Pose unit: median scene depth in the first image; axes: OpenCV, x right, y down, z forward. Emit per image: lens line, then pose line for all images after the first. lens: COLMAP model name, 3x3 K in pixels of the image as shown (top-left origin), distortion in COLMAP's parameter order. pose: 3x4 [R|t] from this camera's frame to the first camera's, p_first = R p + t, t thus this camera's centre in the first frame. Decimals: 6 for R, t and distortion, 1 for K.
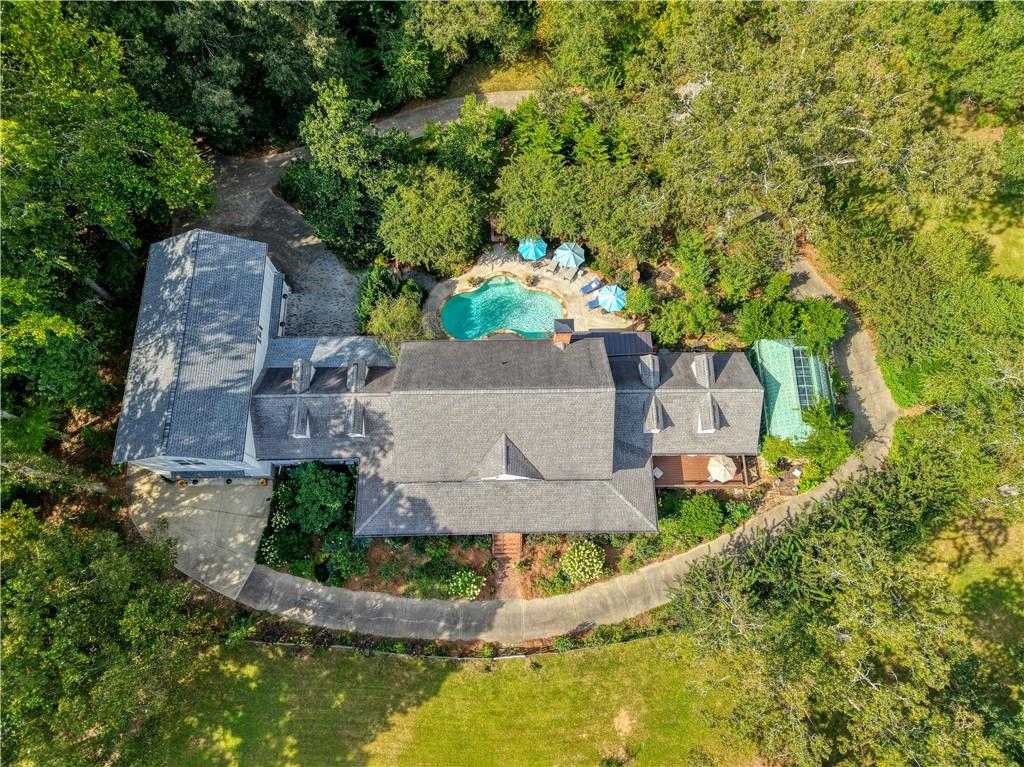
lens RADIAL K [[696.3, 0, 512.0], [0, 696.3, 383.5], [0, 0, 1]] dist [0.046248, 0.000859]
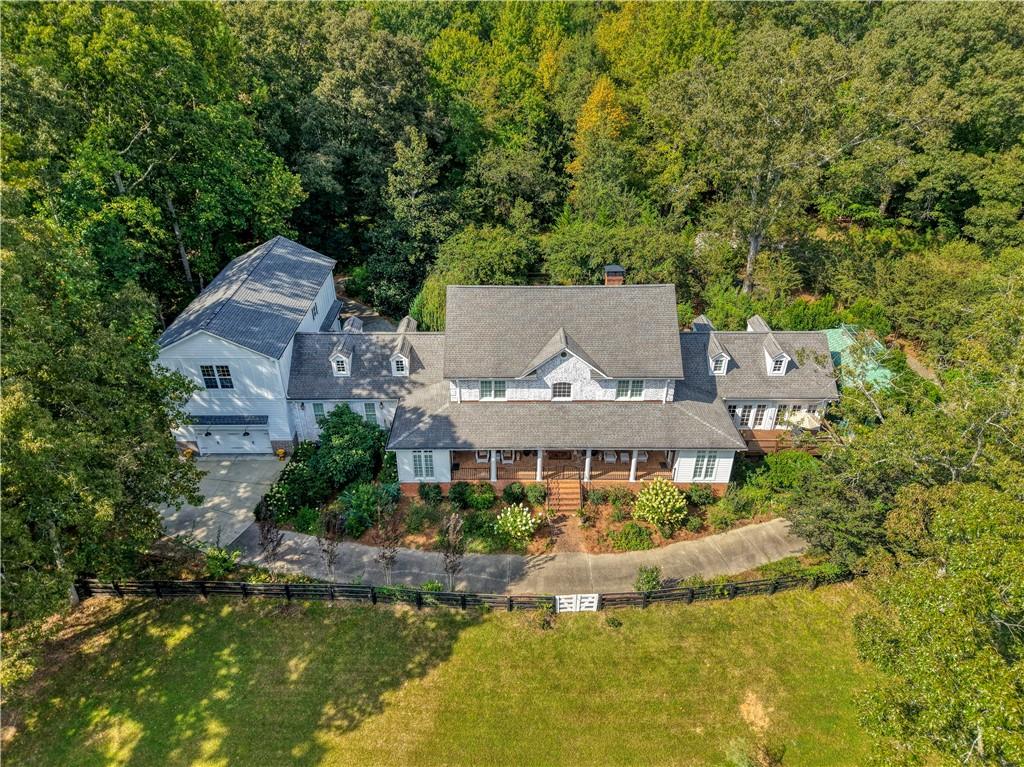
lens RADIAL K [[696.3, 0, 512.0], [0, 696.3, 383.5], [0, 0, 1]] dist [0.046248, 0.000859]
pose [[0.999968, 0.007304, -0.003207, -0.068535], [-0.007631, 0.758573, -0.651543, 0.677059], [-0.002326, 0.651547, 0.758605, 0.298425]]
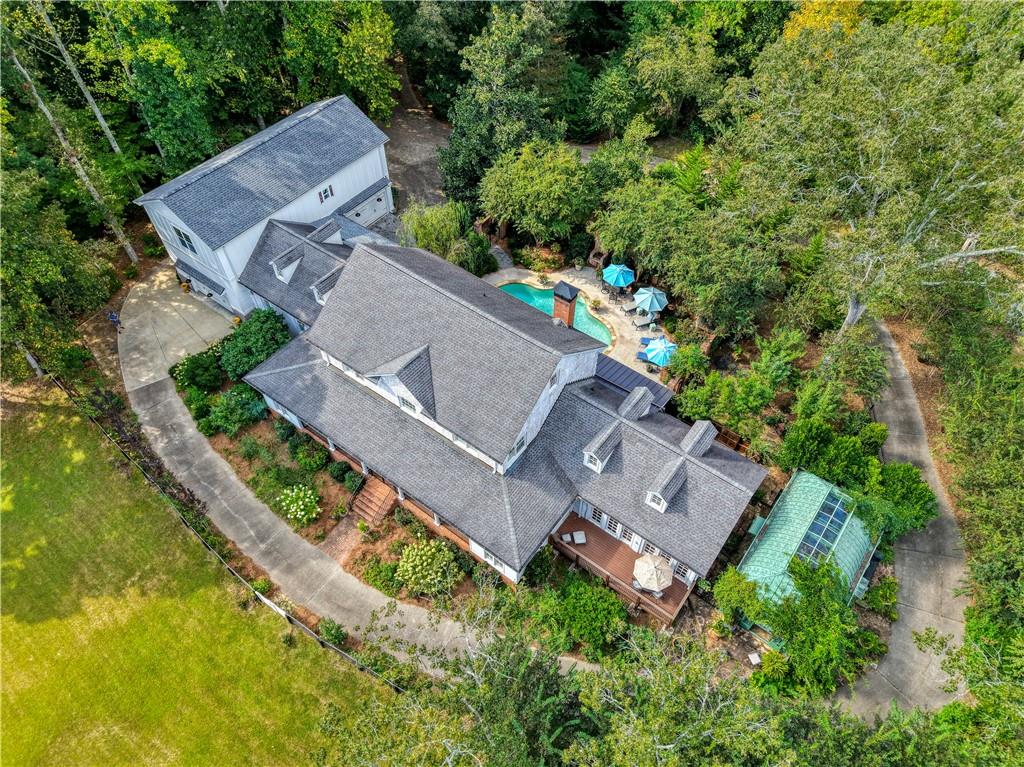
lens RADIAL K [[702.1, 0, 518.4], [0, 702.1, 381.1], [0, 0, 1]] dist [0.033748, -0.001159]
pose [[0.791977, 0.470036, -0.389666, 0.385668], [-0.578579, 0.781599, -0.233128, 0.218997], [0.194984, 0.410084, 0.890961, 0.260960]]
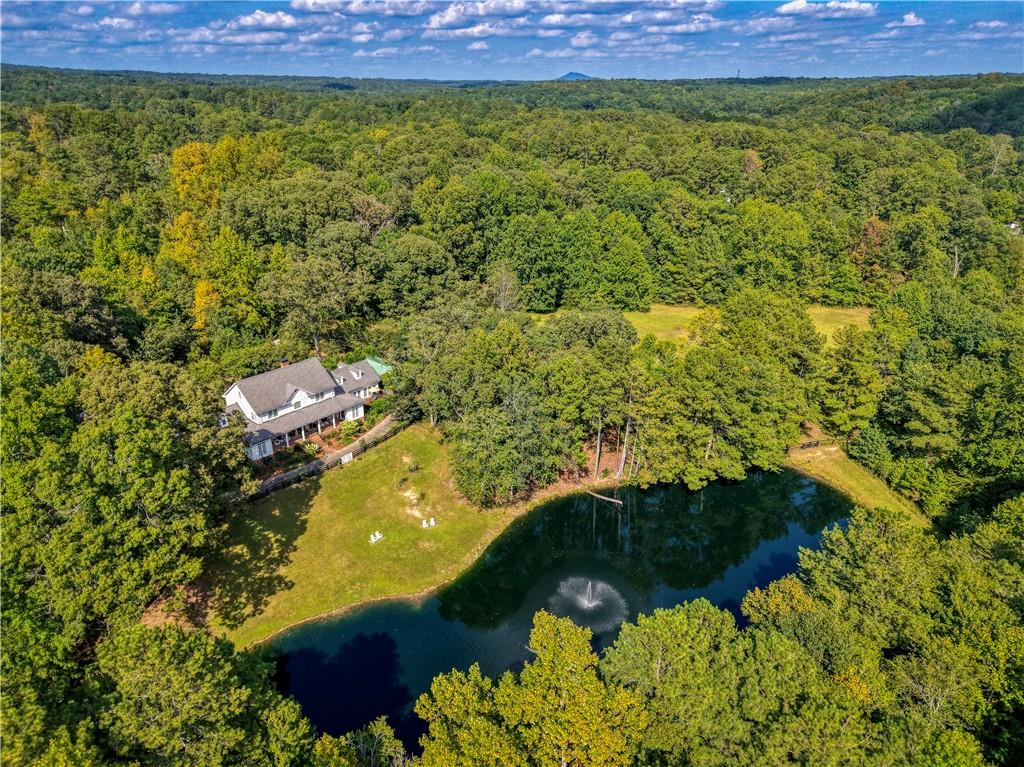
lens RADIAL K [[696.3, 0, 512.0], [0, 696.3, 383.5], [0, 0, 1]] dist [0.046248, 0.000859]
pose [[0.663308, -0.289333, 0.690152, -1.092519], [0.709077, 0.537820, -0.456026, 1.605359], [-0.239234, 0.791856, 0.561899, -0.532769]]
